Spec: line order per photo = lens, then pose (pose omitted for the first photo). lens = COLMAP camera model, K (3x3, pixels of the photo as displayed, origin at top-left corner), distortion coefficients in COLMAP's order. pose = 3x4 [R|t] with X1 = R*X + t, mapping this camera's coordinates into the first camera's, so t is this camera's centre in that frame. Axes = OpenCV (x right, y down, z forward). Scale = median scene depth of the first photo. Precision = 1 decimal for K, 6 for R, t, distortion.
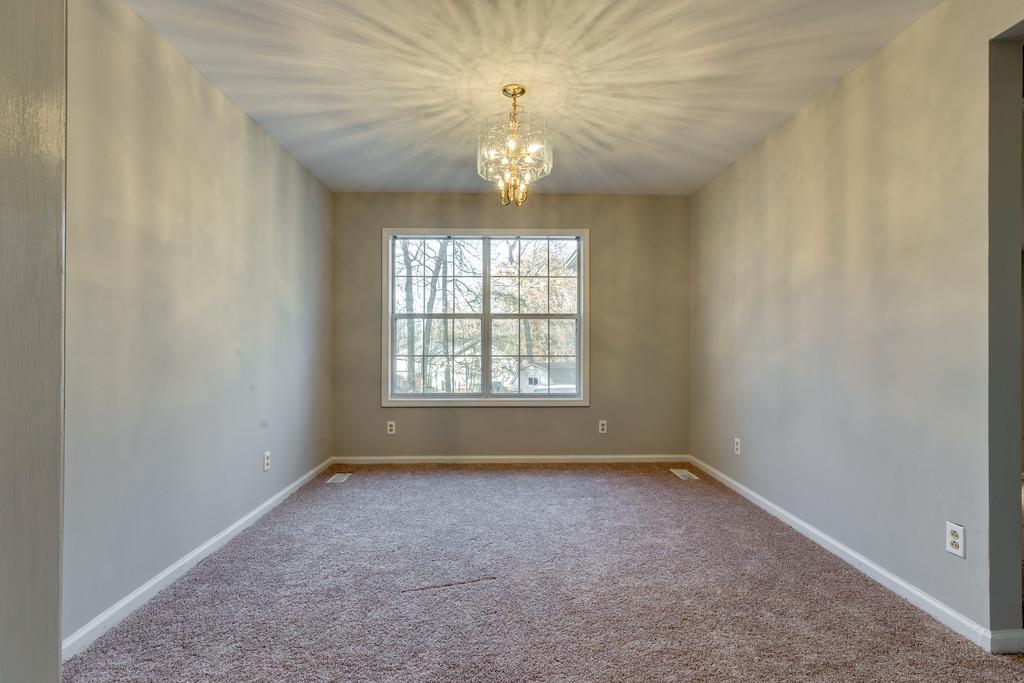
lens RADIAL K [[456.4, 0, 514.1], [0, 456.4, 344.0], [0, 0, 1]] dist [0.001867, 0.000413]
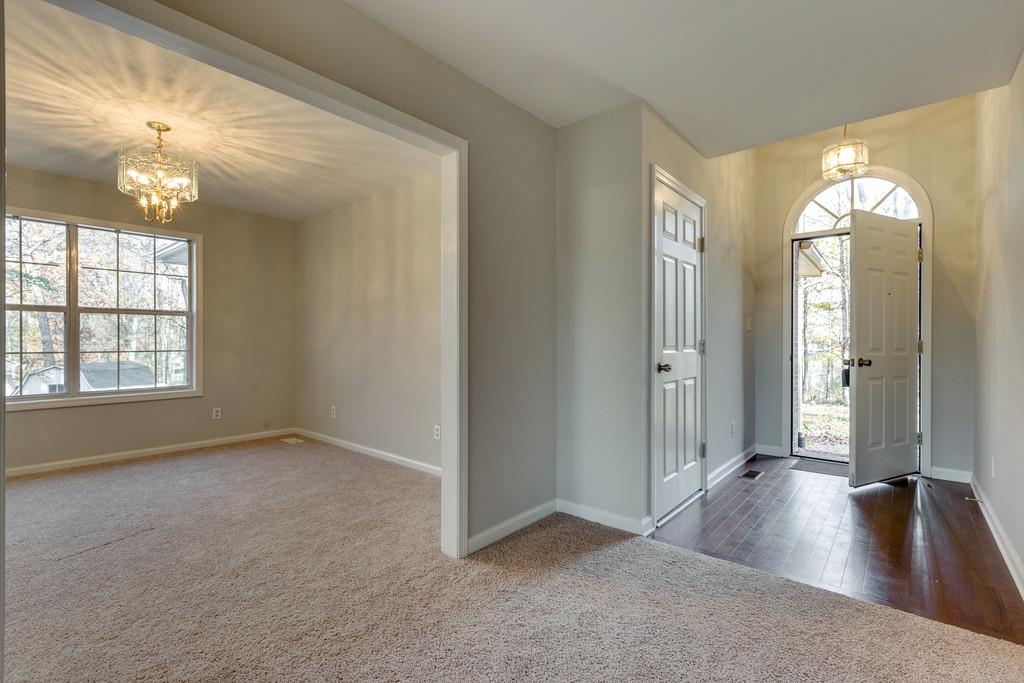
lens RADIAL K [[456.4, 0, 509.2], [0, 456.4, 339.3], [0, 0, 1]] dist [0.001867, 0.000413]
pose [[0.661207, 0.000299, 0.750203, -0.266632], [0.000404, 1.000000, -0.000754, 0.001107], [-0.750203, 0.000802, 0.661207, -0.432984]]
